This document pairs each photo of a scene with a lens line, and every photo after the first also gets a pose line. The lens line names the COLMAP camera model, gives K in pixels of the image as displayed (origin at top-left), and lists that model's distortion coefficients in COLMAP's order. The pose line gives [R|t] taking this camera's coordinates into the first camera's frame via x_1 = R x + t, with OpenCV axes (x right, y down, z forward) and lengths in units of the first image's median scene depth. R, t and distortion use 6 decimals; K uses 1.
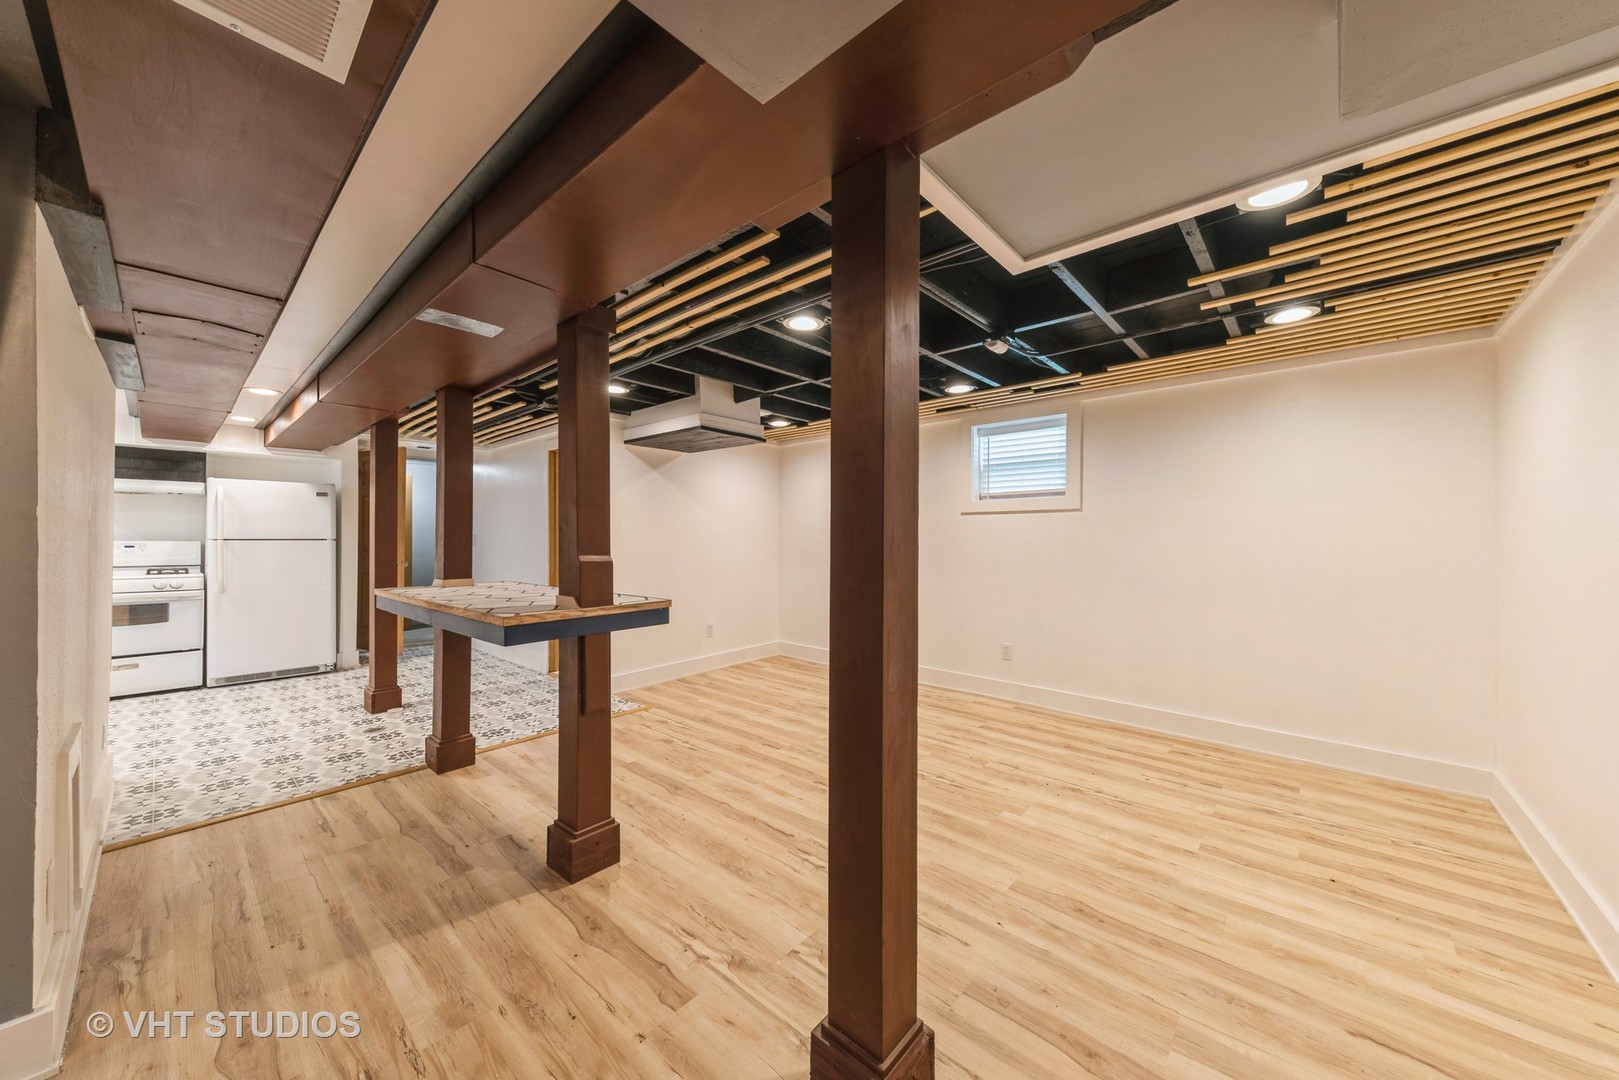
lens RADIAL K [[571.8, 0, 808.6], [0, 571.8, 535.9], [0, 0, 1]] dist [0.000797, -0.001127]
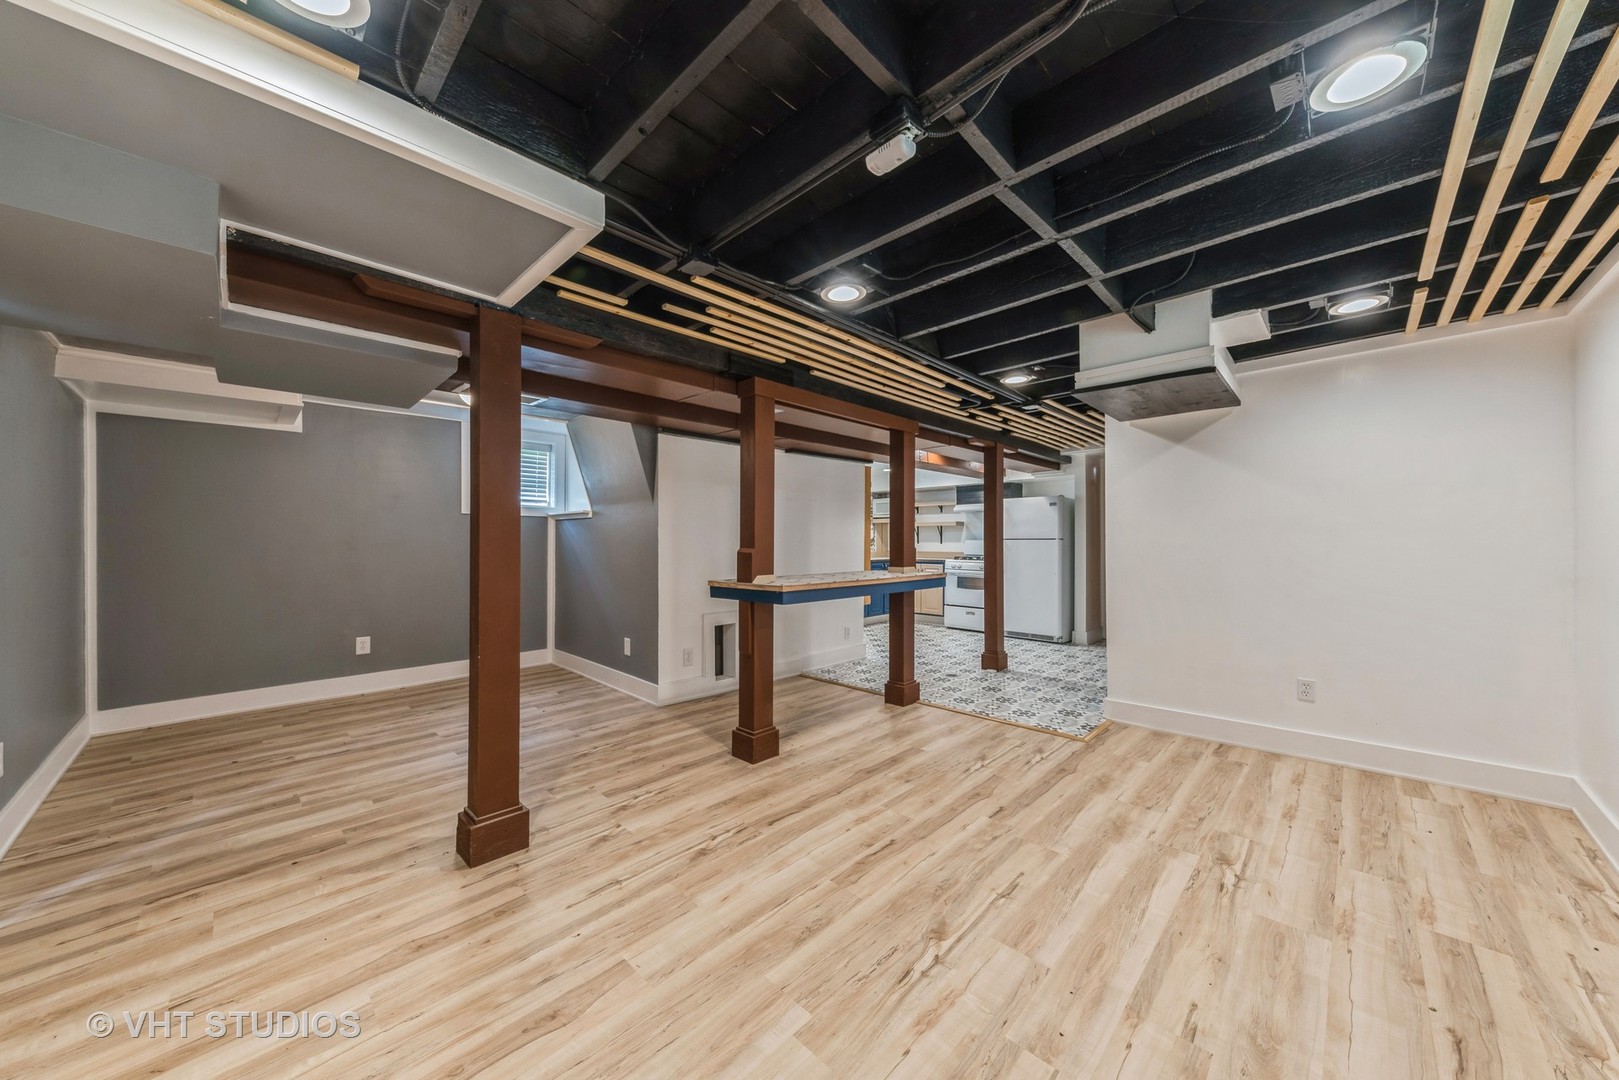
lens RADIAL K [[571.8, 0, 809.8], [0, 571.8, 540.2], [0, 0, 1]] dist [0.000797, -0.001127]
pose [[-0.058183, 0.004784, -0.998294, 0.759878], [0.004720, 0.999979, 0.004517, 0.004826], [0.998295, -0.004449, -0.058204, 0.865394]]
